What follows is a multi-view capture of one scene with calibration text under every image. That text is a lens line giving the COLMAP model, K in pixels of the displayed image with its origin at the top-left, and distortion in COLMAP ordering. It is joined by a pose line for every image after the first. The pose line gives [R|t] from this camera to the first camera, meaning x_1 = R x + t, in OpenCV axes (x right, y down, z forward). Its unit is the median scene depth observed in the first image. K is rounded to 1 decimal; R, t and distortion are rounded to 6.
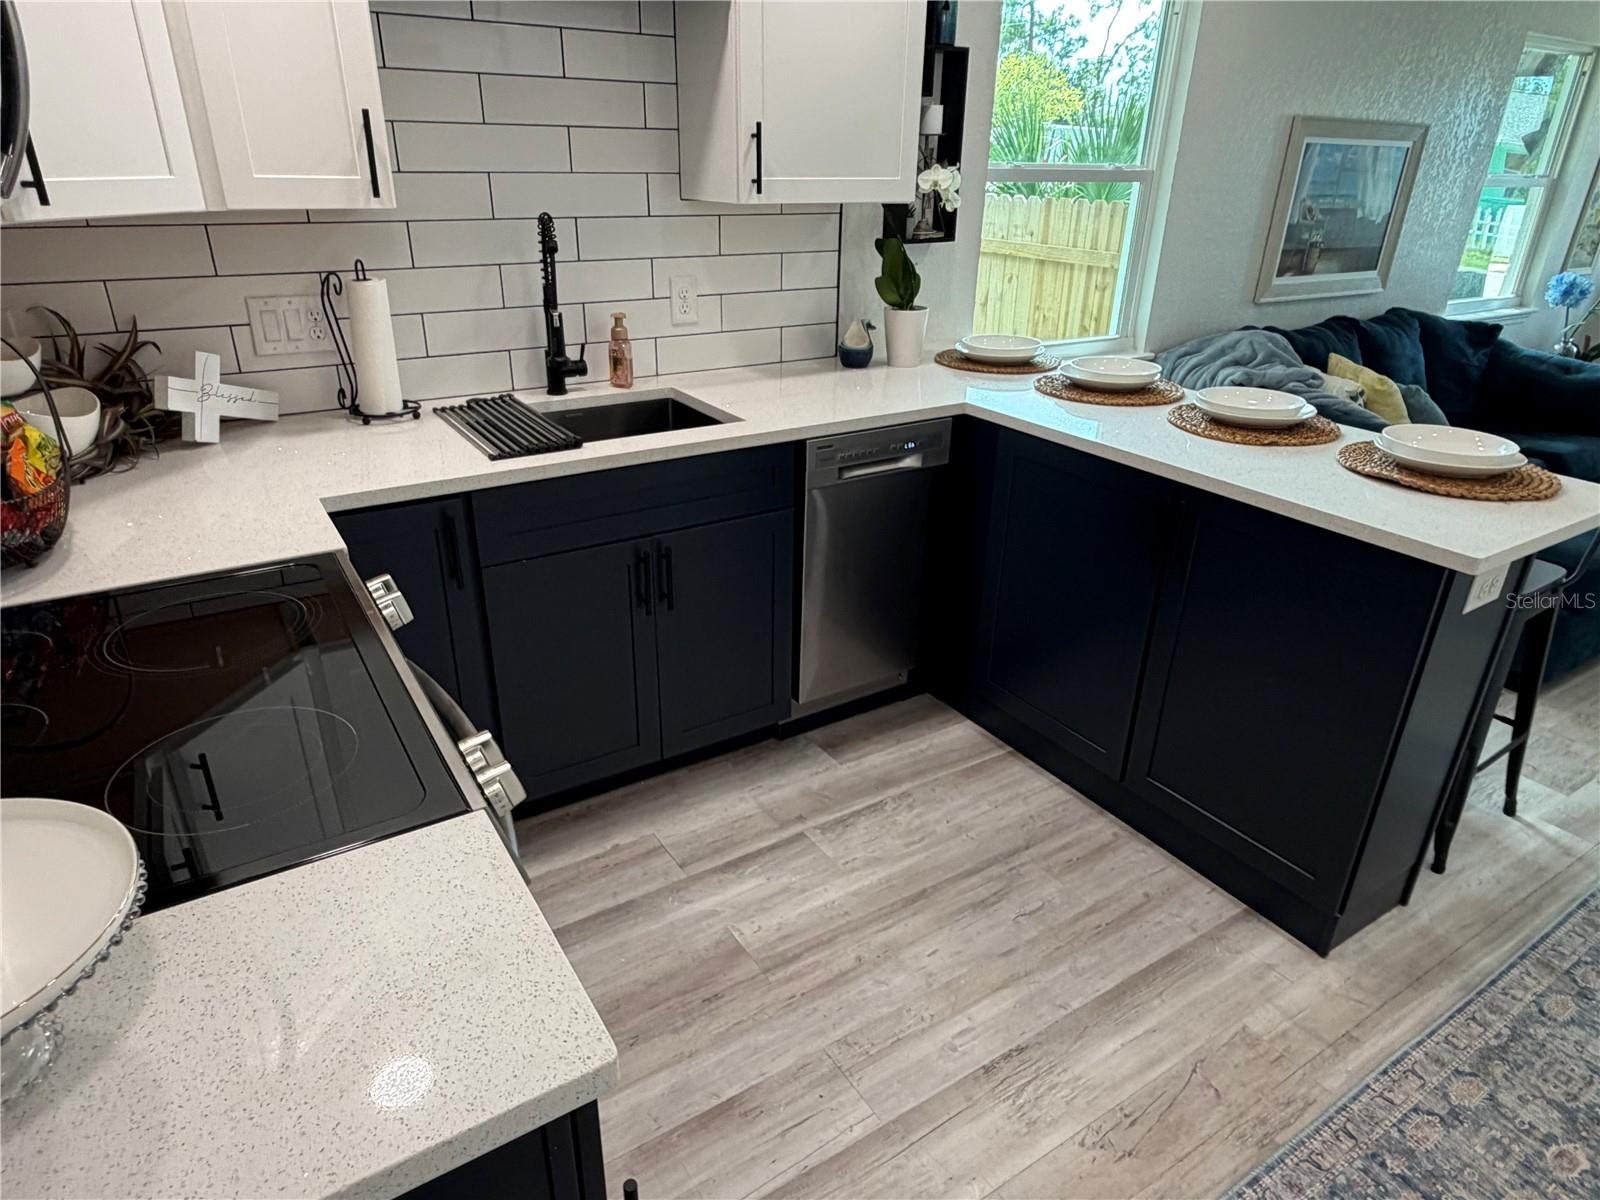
lens RADIAL K [[974.9, 0, 797.6], [0, 974.9, 609.1], [0, 0, 1]] dist [0.000242, 0.000908]
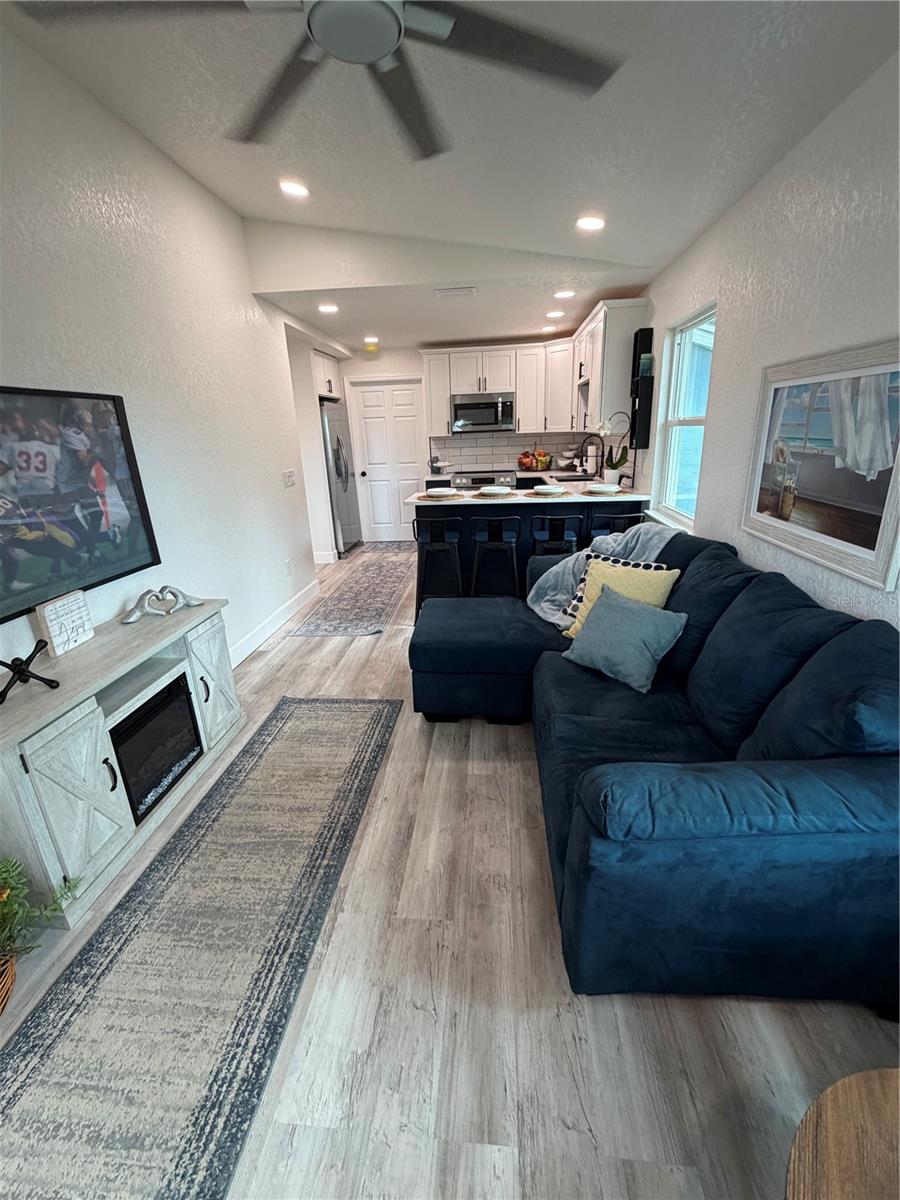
lens RADIAL K [[511.6, 0, 447.1], [0, 511.6, 599.0], [0, 0, 1]] dist [-0.000975, 0.000455]
pose [[-0.617179, 0.250877, -0.745755, 1.884625], [-0.311187, 0.792699, 0.524205, -0.748053], [0.722670, 0.555597, -0.411168, 1.719821]]
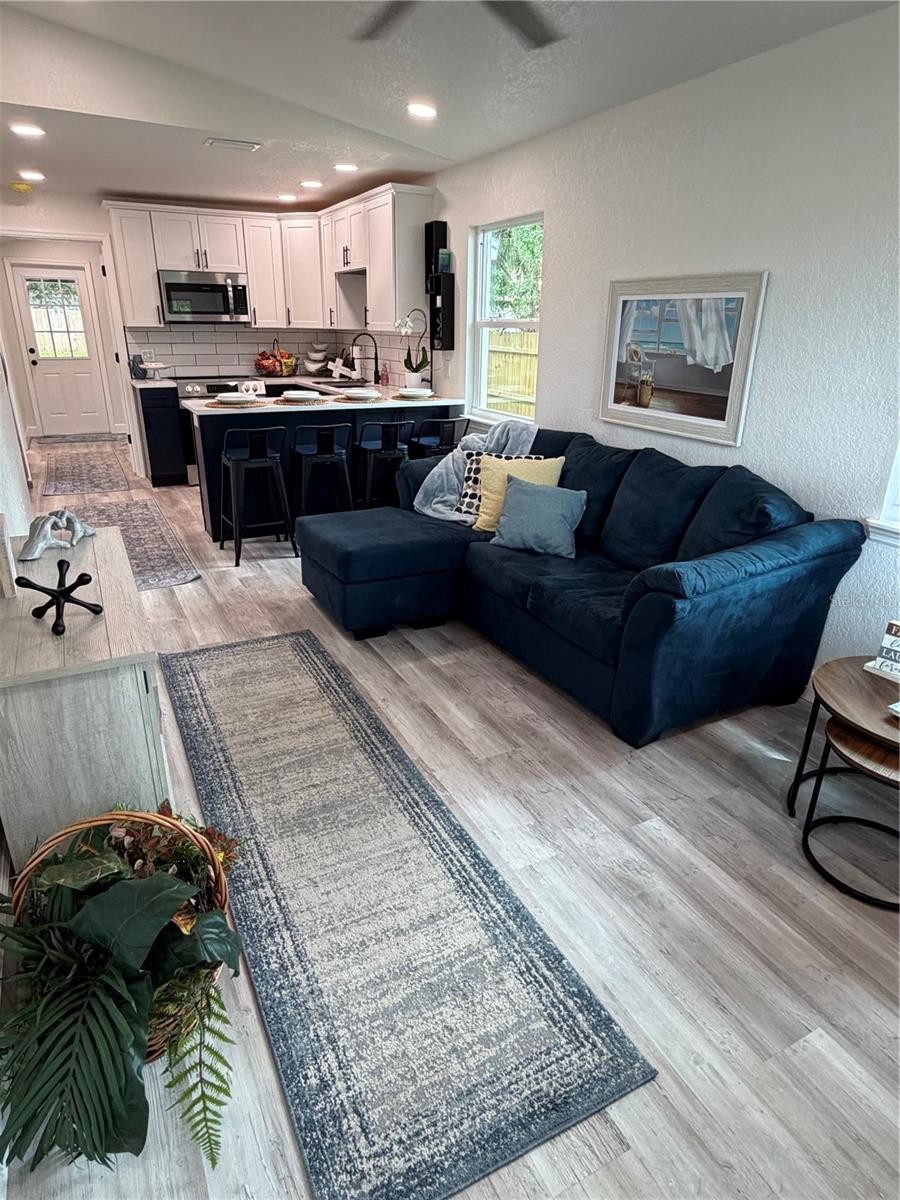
lens RADIAL K [[709.0, 0, 442.6], [0, 709.0, 595.7], [0, 0, 1]] dist [0.000960, 0.003149]
pose [[-0.096126, 0.340298, -0.935391, 2.431019], [-0.435221, 0.830781, 0.346966, -0.588687], [0.895177, 0.440454, 0.068245, 1.402979]]
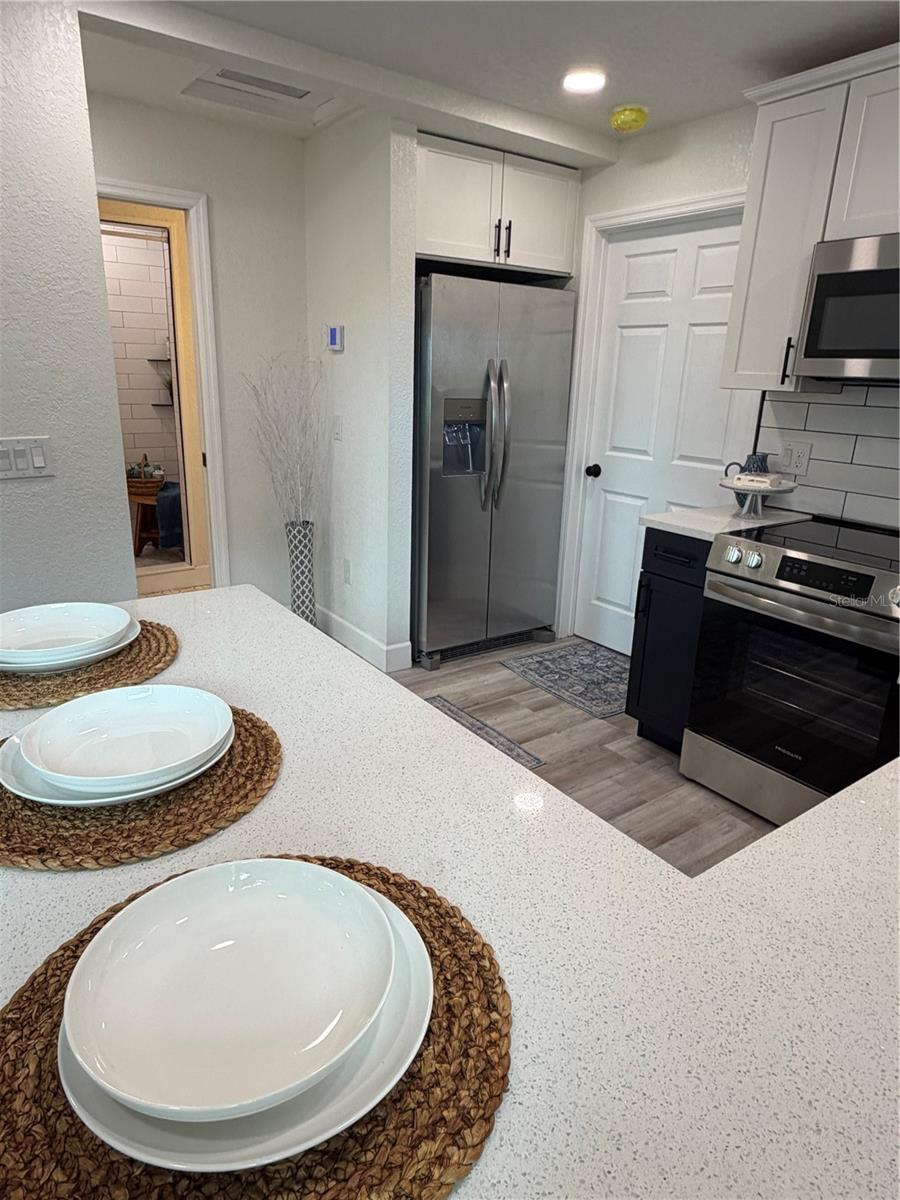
lens RADIAL K [[731.2, 0, 443.7], [0, 731.2, 590.0], [0, 0, 1]] dist [0.000242, 0.000908]
pose [[-0.997574, -0.034186, -0.060642, 0.304746], [-0.066026, 0.740694, 0.668590, -0.507386], [0.022061, 0.670972, -0.741154, 1.167981]]
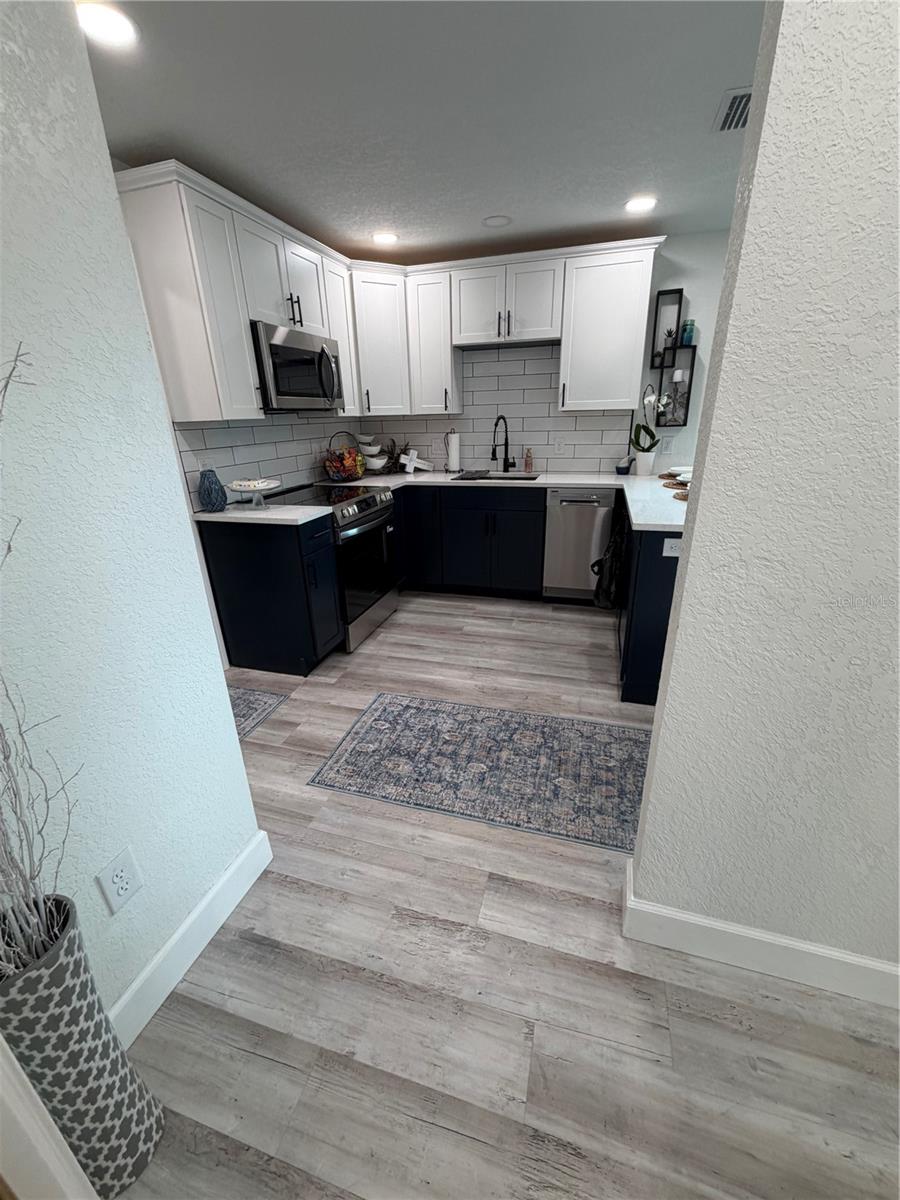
lens RADIAL K [[481.5, 0, 450.7], [0, 481.5, 596.6], [0, 0, 1]] dist [-0.000697, 0.000492]
pose [[0.653225, 0.237108, -0.719080, 0.876715], [-0.288950, 0.955892, 0.052707, 0.137671], [0.699860, 0.173349, 0.692925, -0.144048]]
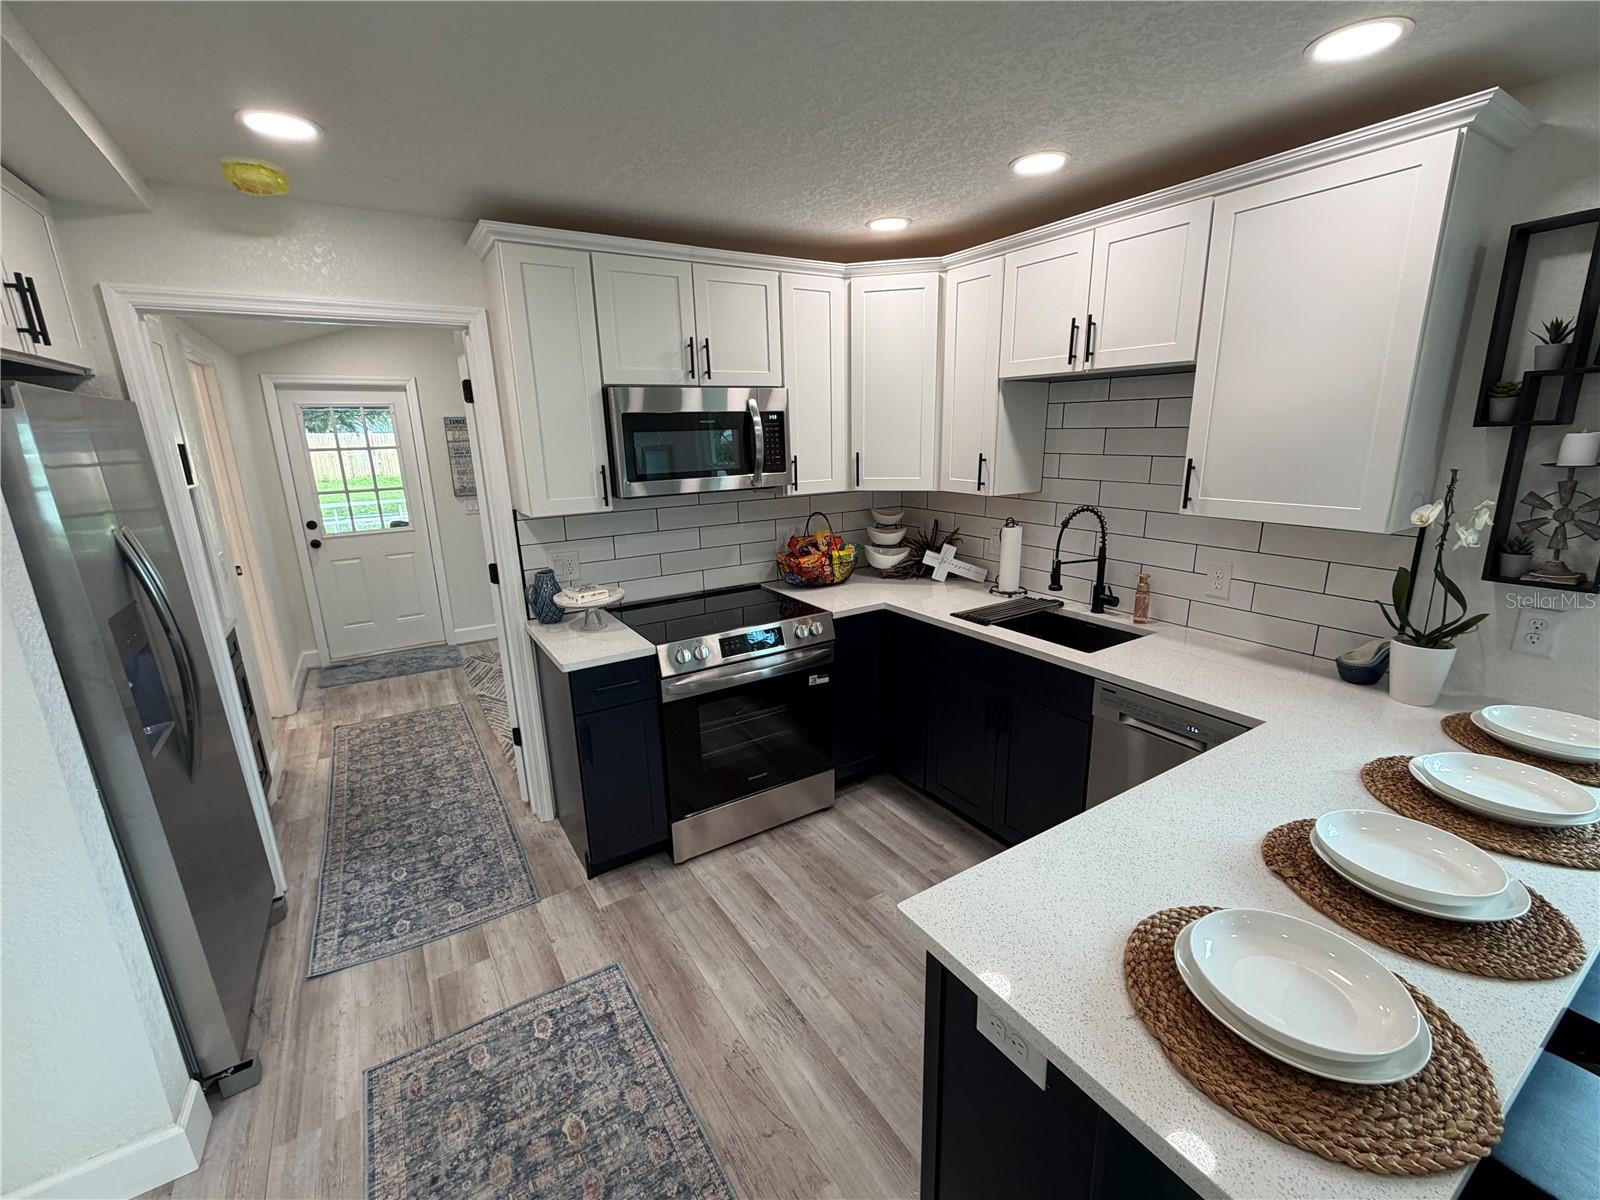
lens RADIAL K [[682.1, 0, 801.2], [0, 682.1, 597.3], [0, 0, 1]] dist [-0.000975, 0.000455]
pose [[-0.003433, 0.226854, -0.973923, 0.844050], [-0.405161, 0.890093, 0.208756, -0.283990], [0.914239, 0.395312, 0.088857, 0.462658]]
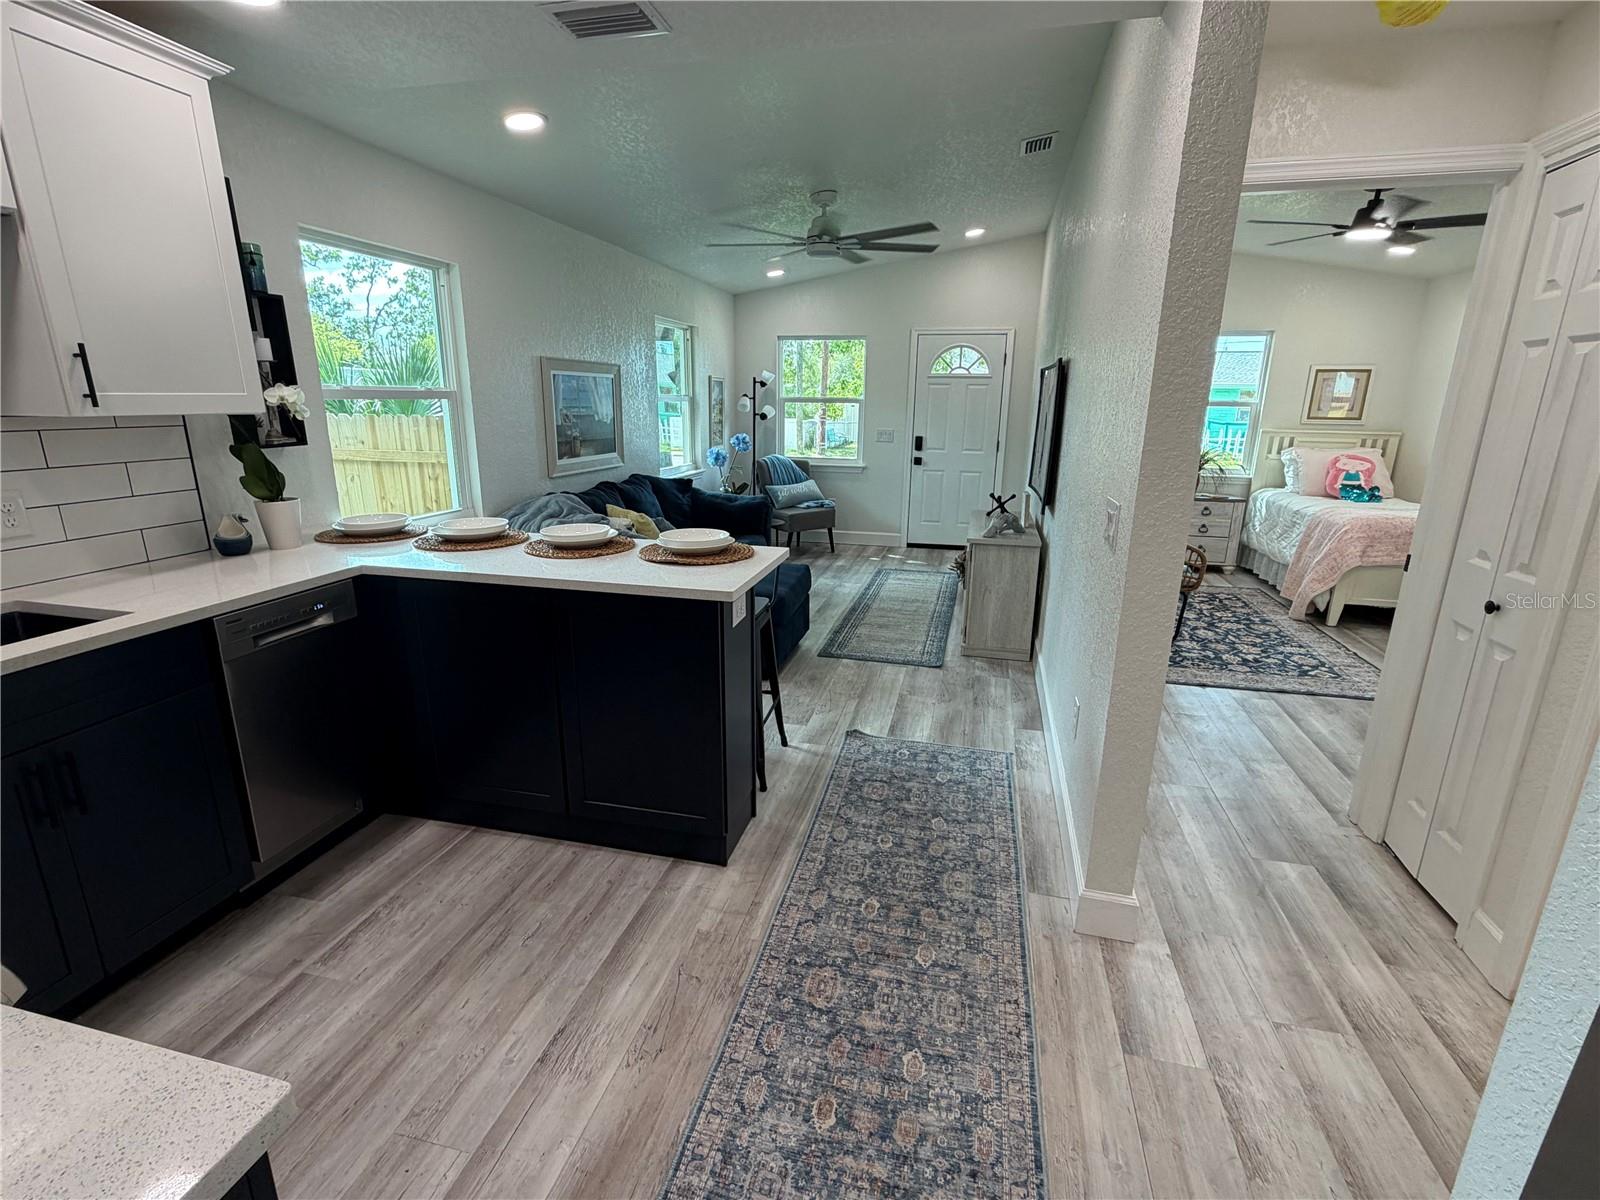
lens RADIAL K [[746.9, 0, 799.4], [0, 746.9, 603.8], [0, 0, 1]] dist [-0.000384, 0.000092]
pose [[0.722241, -0.195199, 0.663525, -0.062872], [0.296525, 0.954097, -0.042084, 0.038506], [-0.624853, 0.227147, 0.746969, -0.037284]]
